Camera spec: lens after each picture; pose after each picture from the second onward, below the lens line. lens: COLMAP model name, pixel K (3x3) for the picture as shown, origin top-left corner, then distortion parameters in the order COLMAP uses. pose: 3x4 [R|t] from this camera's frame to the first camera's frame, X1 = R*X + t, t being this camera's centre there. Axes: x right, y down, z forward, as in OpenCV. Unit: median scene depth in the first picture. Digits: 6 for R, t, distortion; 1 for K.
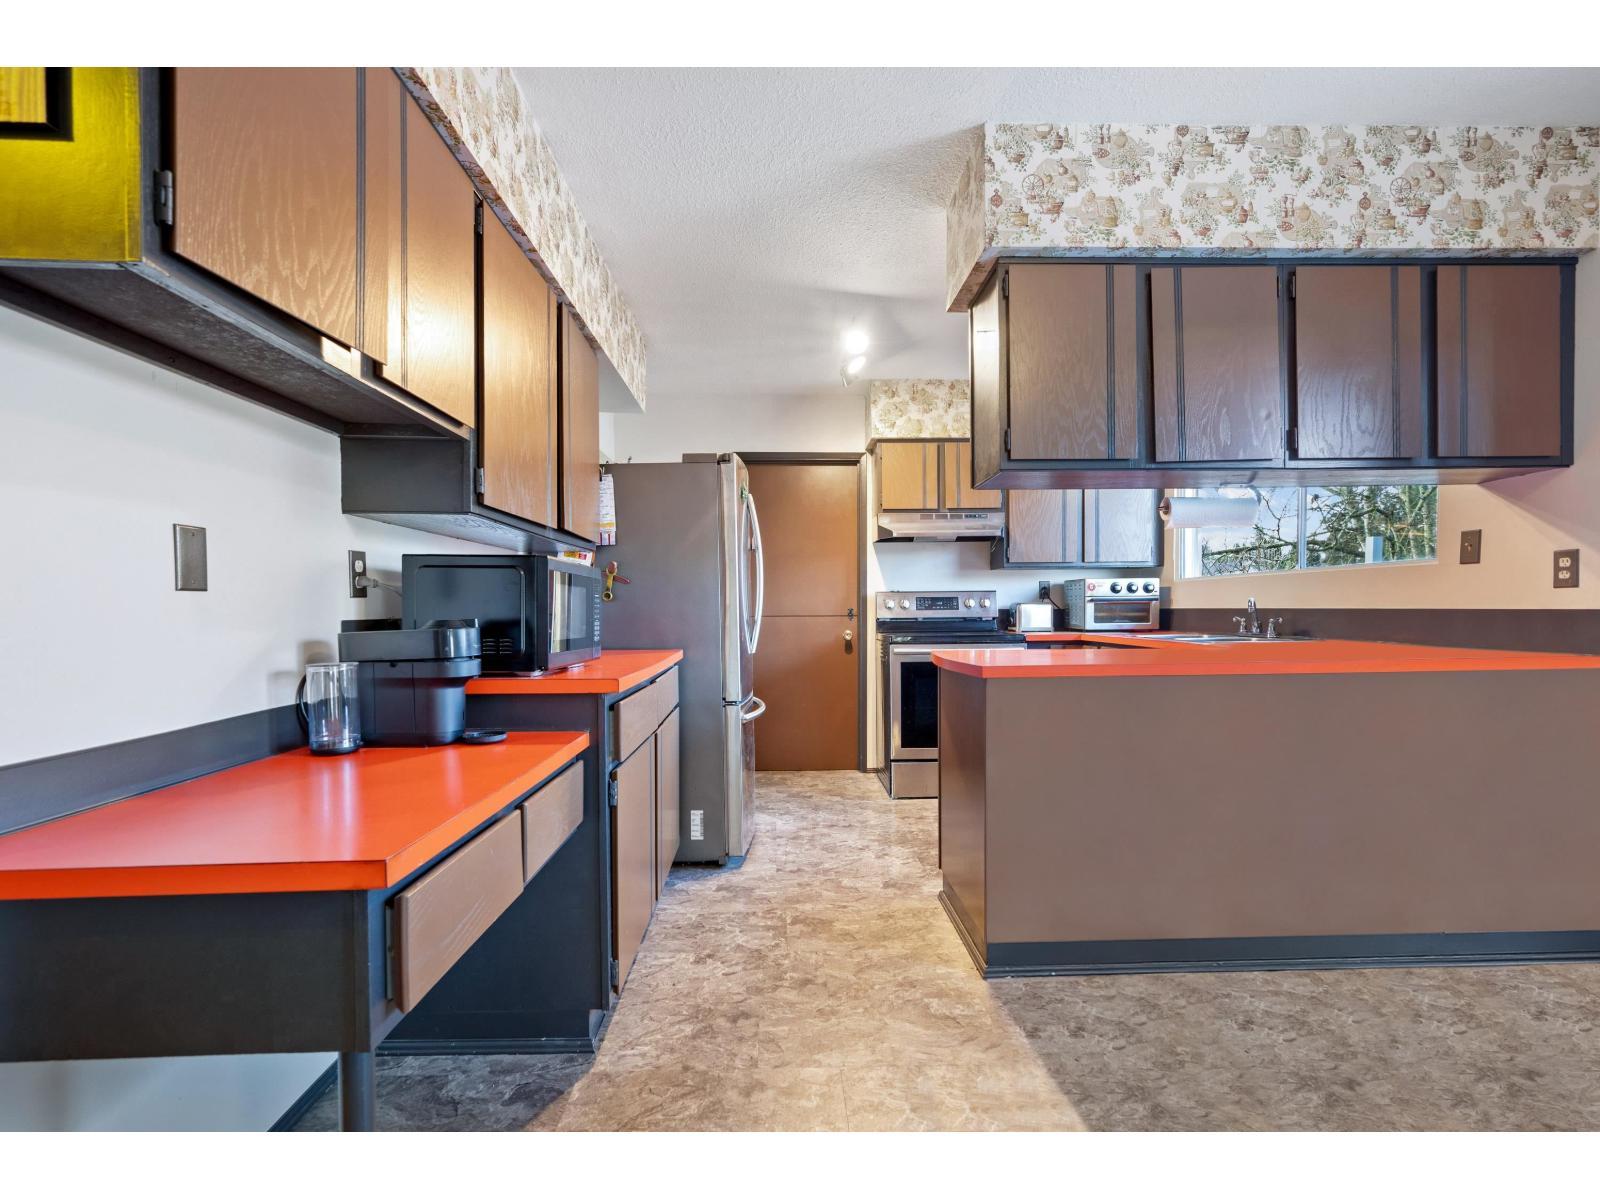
lens RADIAL K [[742.9, 0, 800.0], [0, 742.9, 600.0], [0, 0, 1]] dist [0.001653, 0.000598]
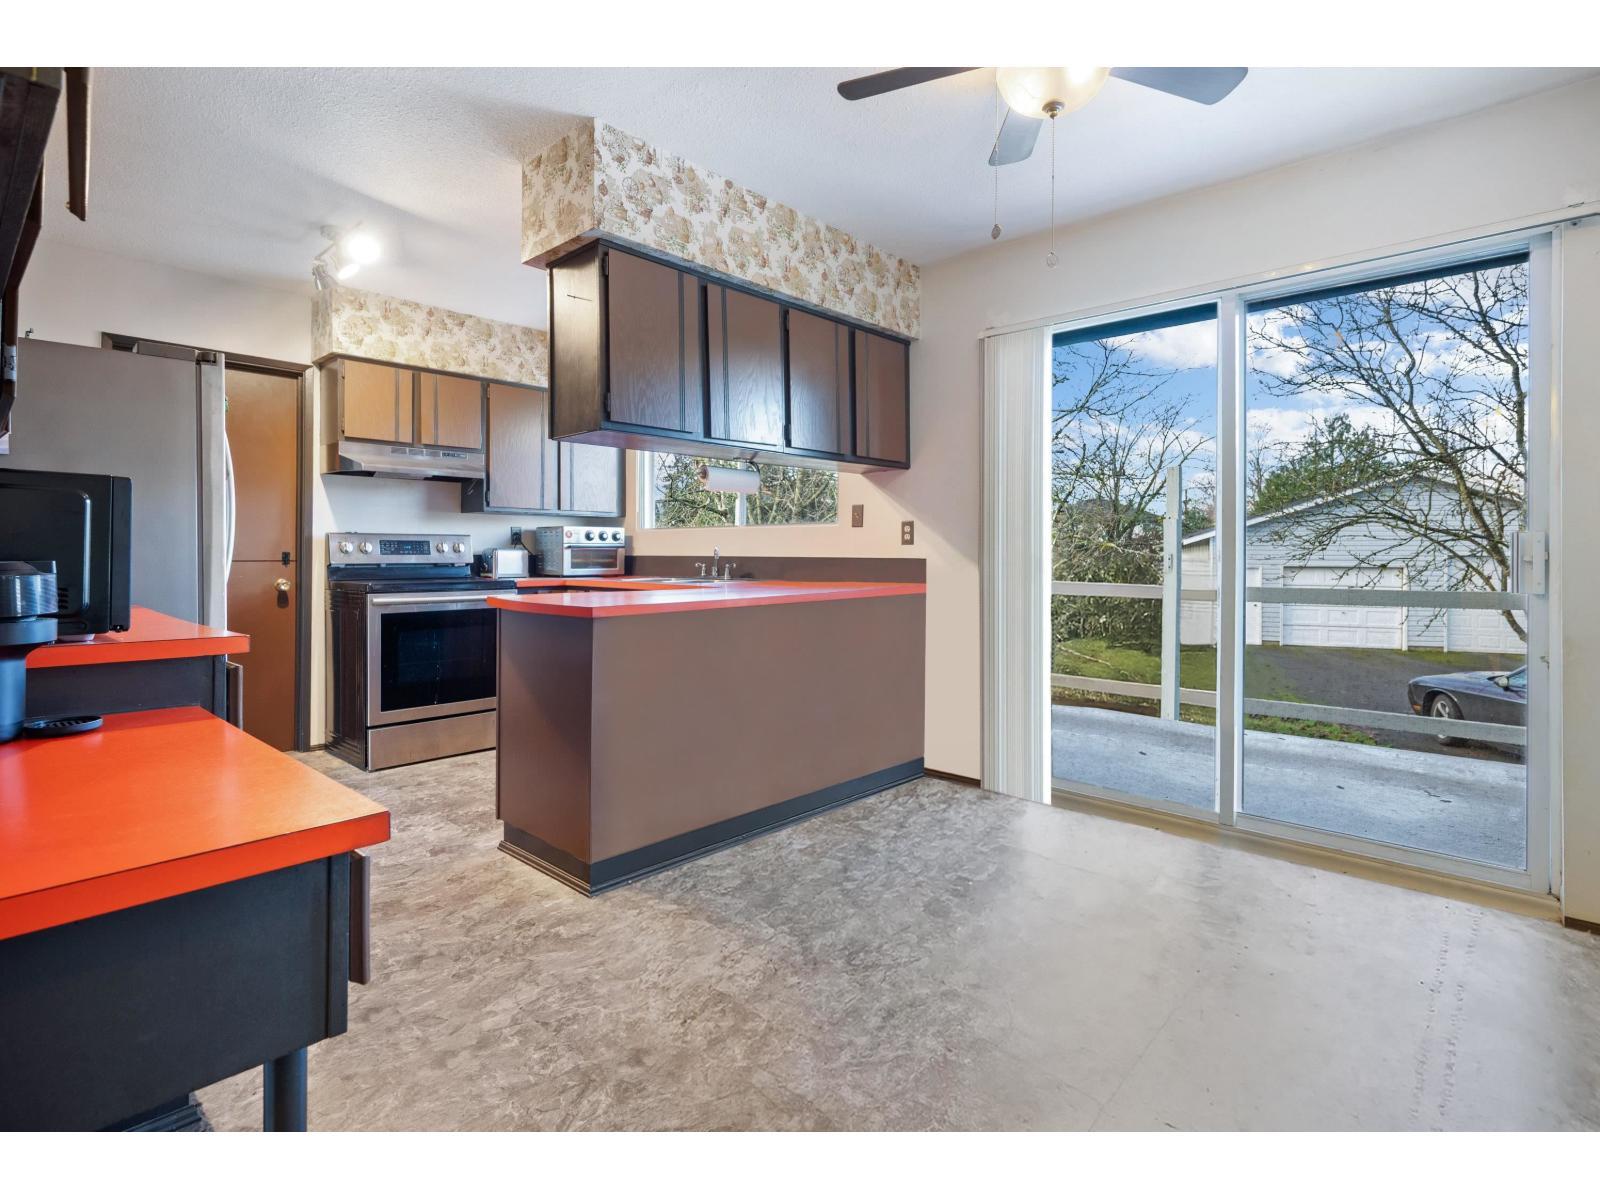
lens RADIAL K [[800.3, 0, 800.2], [0, 800.3, 502.8], [0, 0, 1]] dist [-0.001387, -0.000060]
pose [[0.700574, 0.055935, 0.711384, -0.322061], [-0.017844, 0.997985, -0.060897, 0.001939], [-0.713357, 0.029969, 0.700160, -0.038064]]
